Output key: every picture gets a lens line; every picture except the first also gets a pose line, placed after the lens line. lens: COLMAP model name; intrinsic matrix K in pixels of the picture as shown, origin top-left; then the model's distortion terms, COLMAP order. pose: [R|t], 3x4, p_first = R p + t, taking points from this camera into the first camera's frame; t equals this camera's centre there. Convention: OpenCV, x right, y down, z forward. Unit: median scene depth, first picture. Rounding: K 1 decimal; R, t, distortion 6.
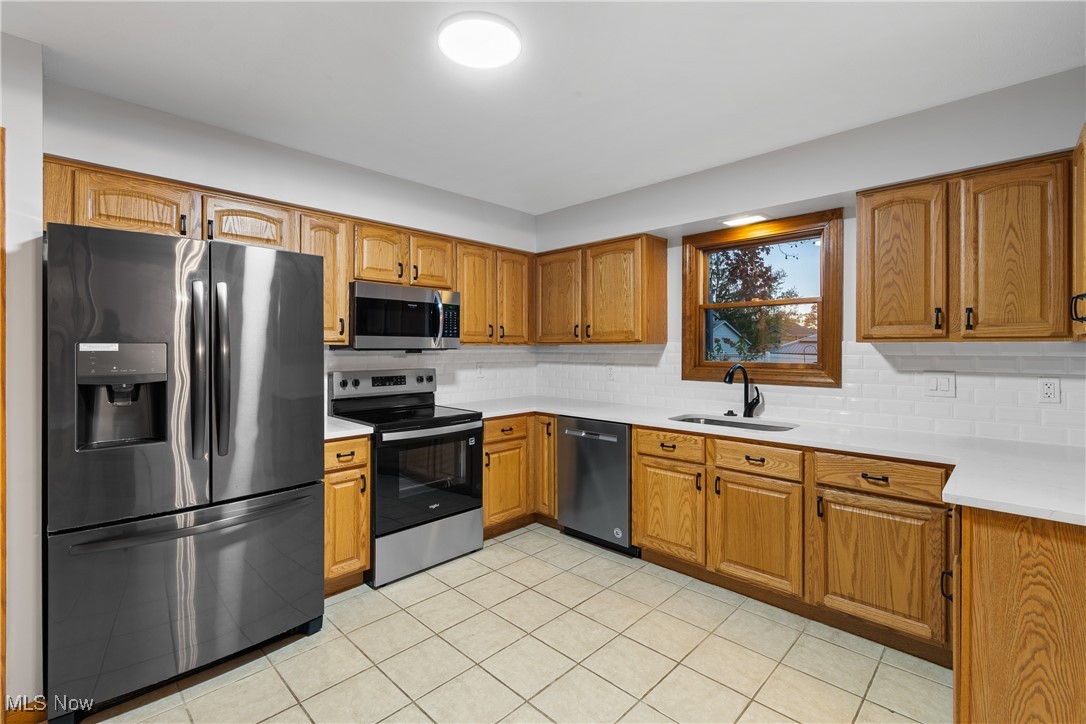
lens RADIAL K [[483.0, 0, 539.3], [0, 483.0, 348.0], [0, 0, 1]] dist [0.002627, -0.000707]
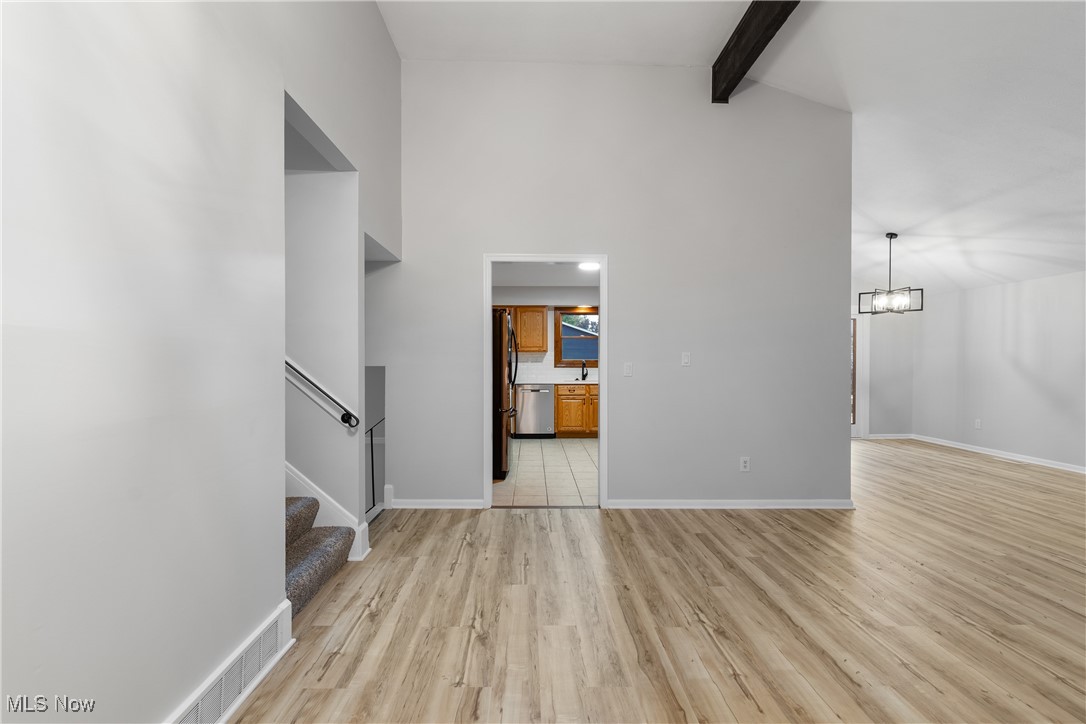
lens RADIAL K [[483.0, 0, 538.6], [0, 483.0, 359.9], [0, 0, 1]] dist [0.002627, -0.000707]
pose [[0.699928, 0.002706, 0.714208, -1.732289], [-0.001904, 0.999996, -0.001923, 0.038608], [-0.714211, -0.000014, 0.699931, -0.721970]]
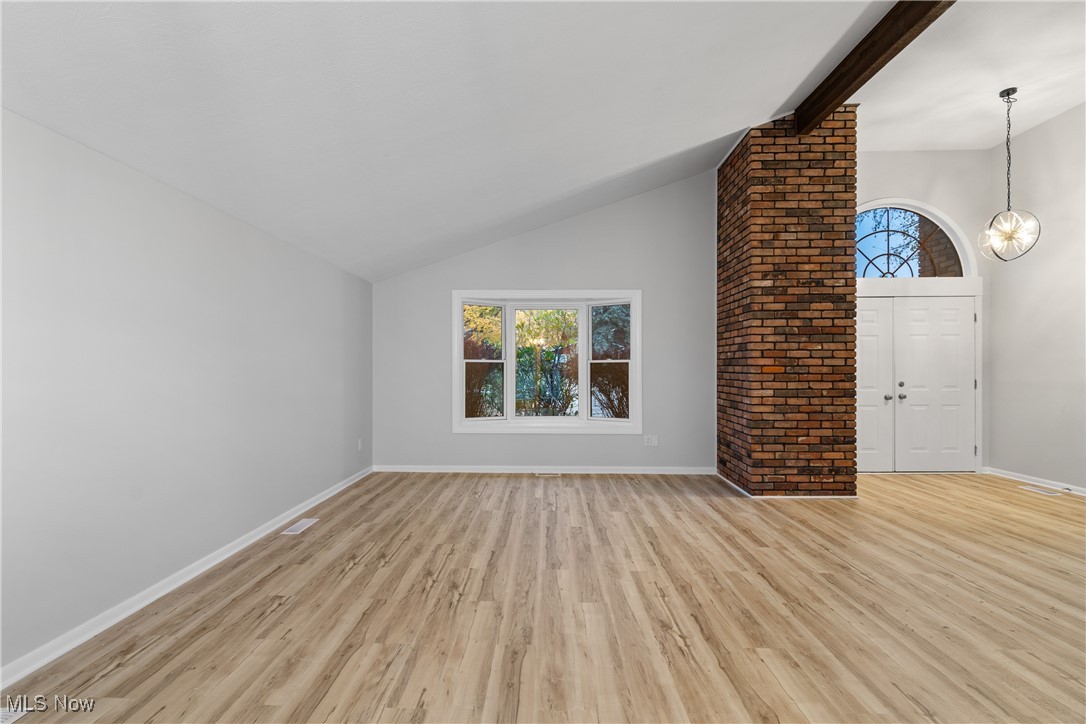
lens RADIAL K [[483.0, 0, 539.6], [0, 483.0, 368.3], [0, 0, 1]] dist [0.002627, -0.000707]
pose [[-0.727621, 0.000388, -0.685979, 0.531448], [0.001512, 0.999998, -0.001039, 0.044059], [0.685978, -0.001794, -0.727620, -0.399936]]
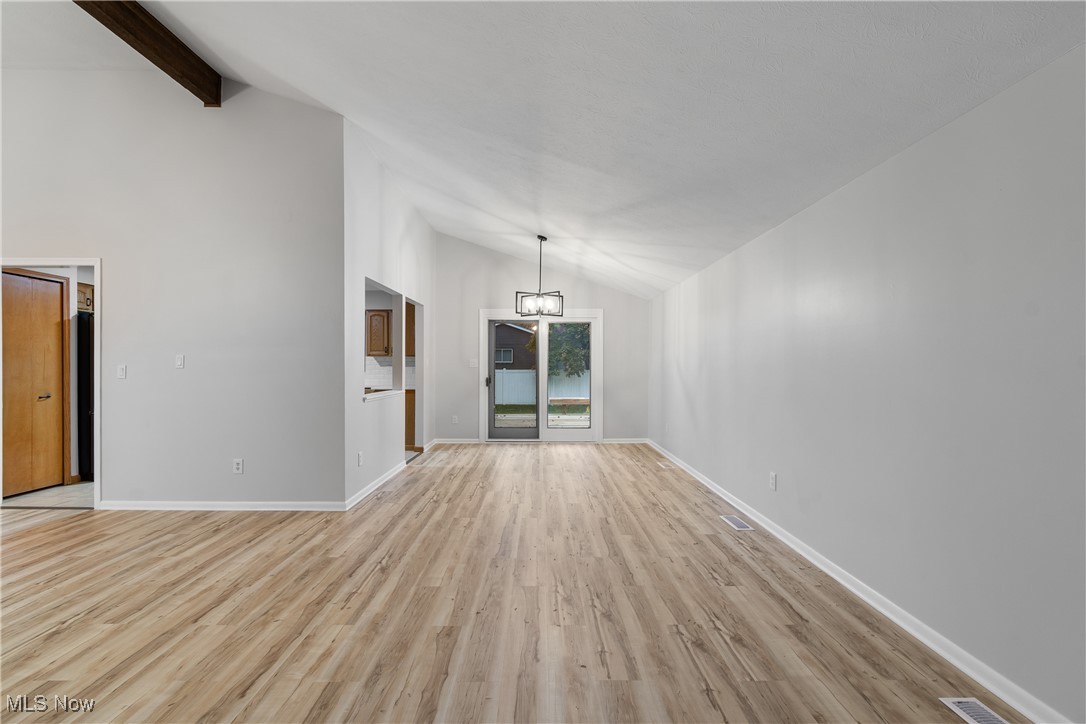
lens RADIAL K [[483.0, 0, 539.1], [0, 483.0, 365.2], [0, 0, 1]] dist [0.002627, -0.000707]
pose [[0.717141, 0.002749, 0.696923, -0.650206], [-0.001410, 0.999996, -0.002493, 0.046339], [-0.696927, 0.000805, 0.717142, -1.801950]]
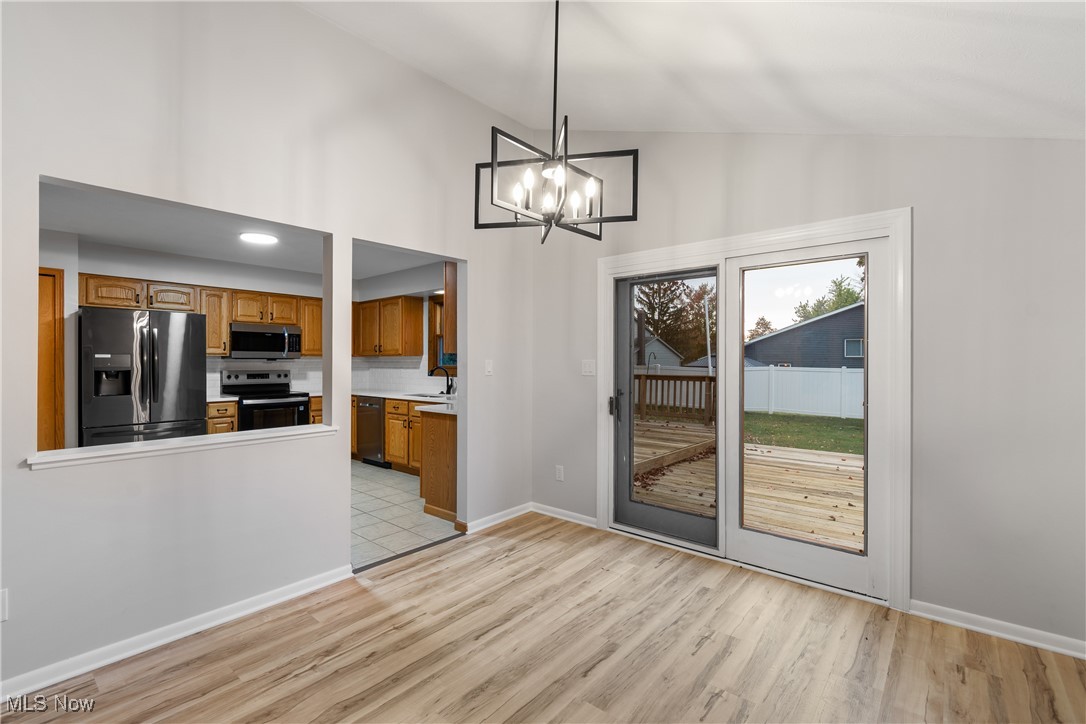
lens RADIAL K [[483.0, 0, 540.9], [0, 483.0, 362.0], [0, 0, 1]] dist [0.002627, -0.000707]
pose [[0.997996, 0.001658, 0.063255, 0.715889], [-0.001673, 0.999999, 0.000182, 0.015017], [-0.063255, -0.000288, 0.997997, -0.984011]]
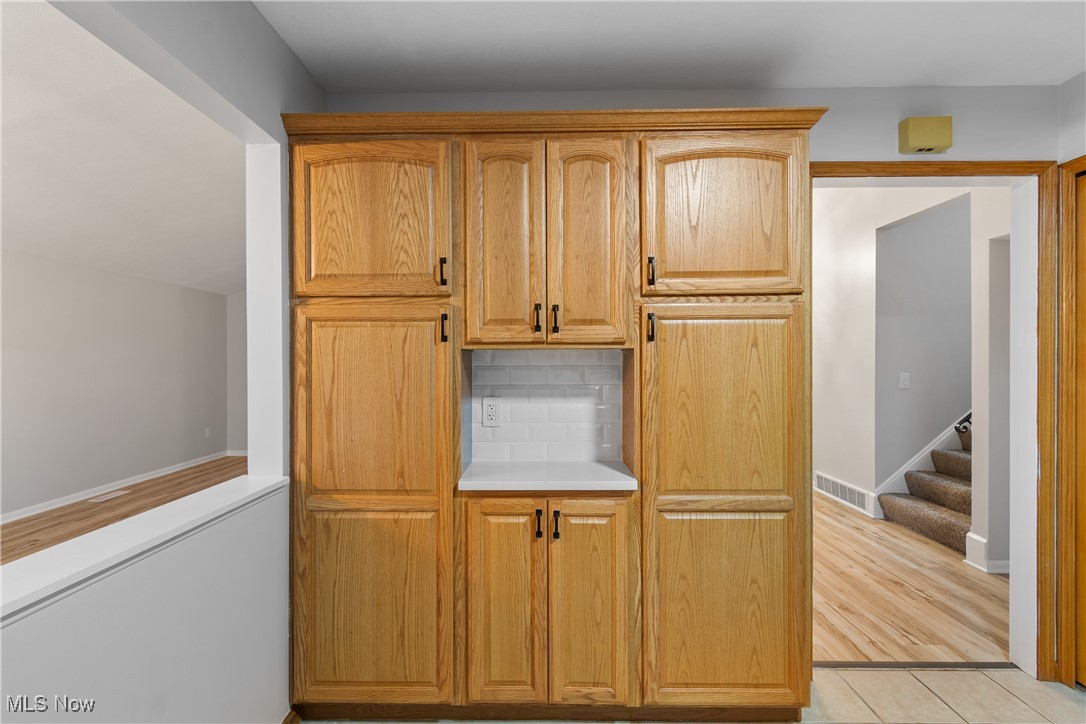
lens RADIAL K [[483.0, 0, 541.6], [0, 483.0, 360.3], [0, 0, 1]] dist [0.002627, -0.000707]
pose [[-0.720127, 0.000894, -0.693842, 0.193898], [0.002988, 0.999994, -0.001812, 0.010073], [0.693836, -0.003378, -0.720125, 0.401245]]
